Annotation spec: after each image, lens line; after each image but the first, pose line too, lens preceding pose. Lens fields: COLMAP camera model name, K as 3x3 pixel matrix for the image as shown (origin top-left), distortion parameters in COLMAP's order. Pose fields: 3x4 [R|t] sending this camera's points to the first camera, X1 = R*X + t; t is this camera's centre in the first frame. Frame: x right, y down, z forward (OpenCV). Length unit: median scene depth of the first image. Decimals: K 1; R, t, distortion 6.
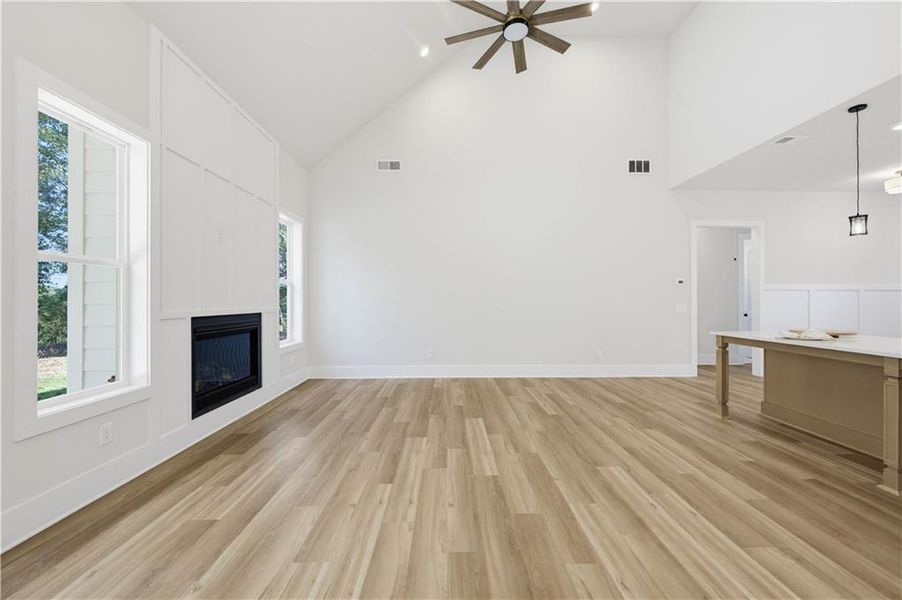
lens RADIAL K [[356.9, 0, 455.6], [0, 356.9, 299.3], [0, 0, 1]] dist [-0.000397, 0.000615]
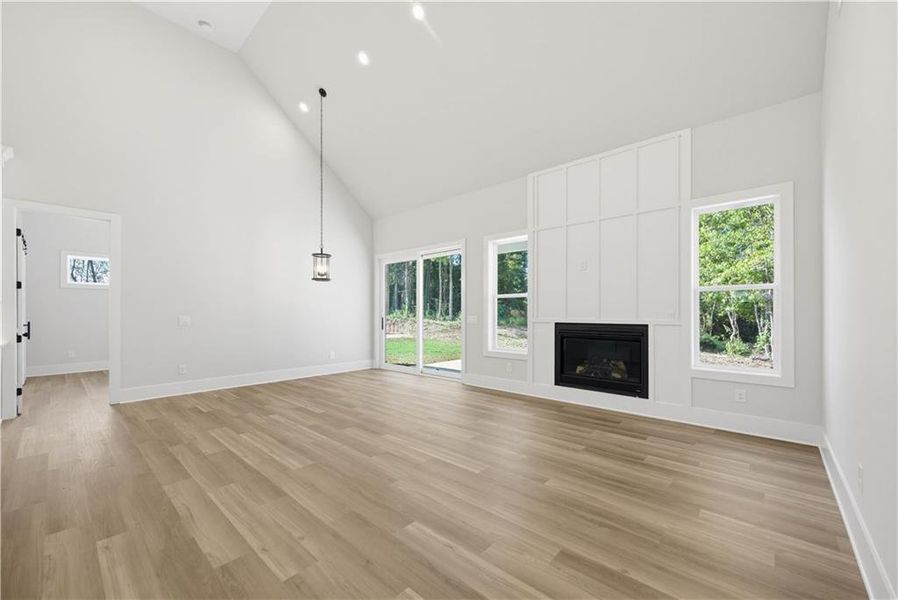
lens RADIAL K [[355.3, 0, 450.9], [0, 355.3, 310.8], [0, 0, 1]] dist [-0.000397, 0.000615]
pose [[-0.685464, -0.003209, -0.728100, 0.777319], [0.001592, 0.999981, -0.005906, 0.004564], [0.728105, -0.005208, -0.685446, 1.770624]]
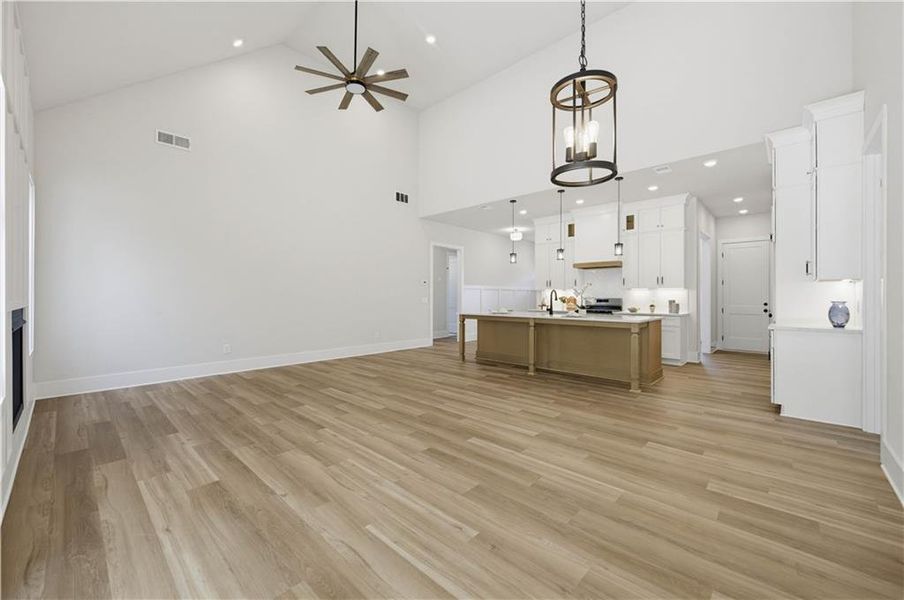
lens RADIAL K [[357.6, 0, 457.4], [0, 357.6, 295.8], [0, 0, 1]] dist [-0.000397, 0.000615]
pose [[0.696991, 0.004050, 0.717068, -0.623433], [-0.003235, 0.999992, -0.002503, 0.018261], [-0.717072, -0.000575, 0.696999, -0.225513]]
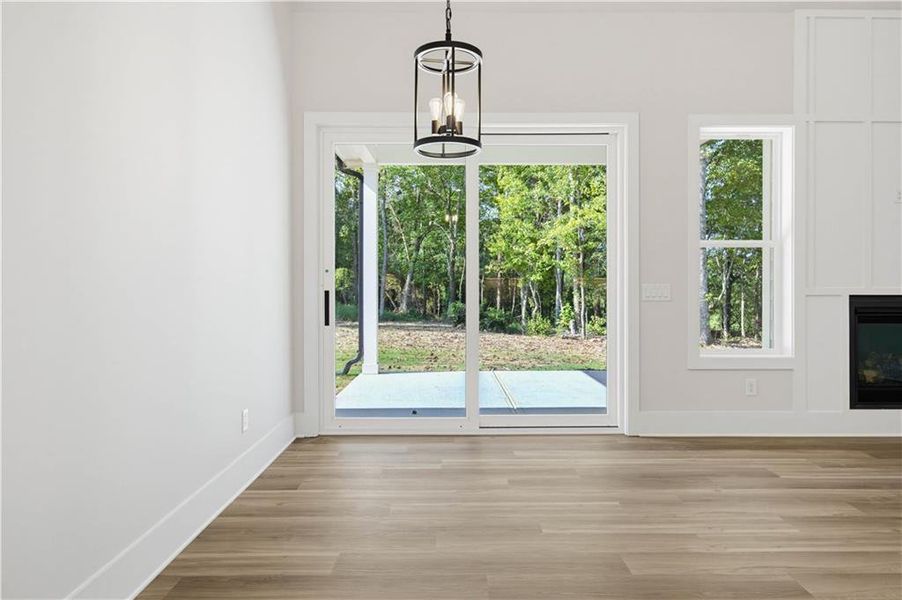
lens RADIAL K [[526.4, 0, 461.2], [0, 526.4, 288.7], [0, 0, 1]] dist [0.002219, 0.001920]
pose [[-0.013392, 0.005087, -0.999897, 0.605719], [0.004454, 0.999977, 0.005028, 0.022695], [0.999900, -0.004386, -0.013414, 0.036252]]
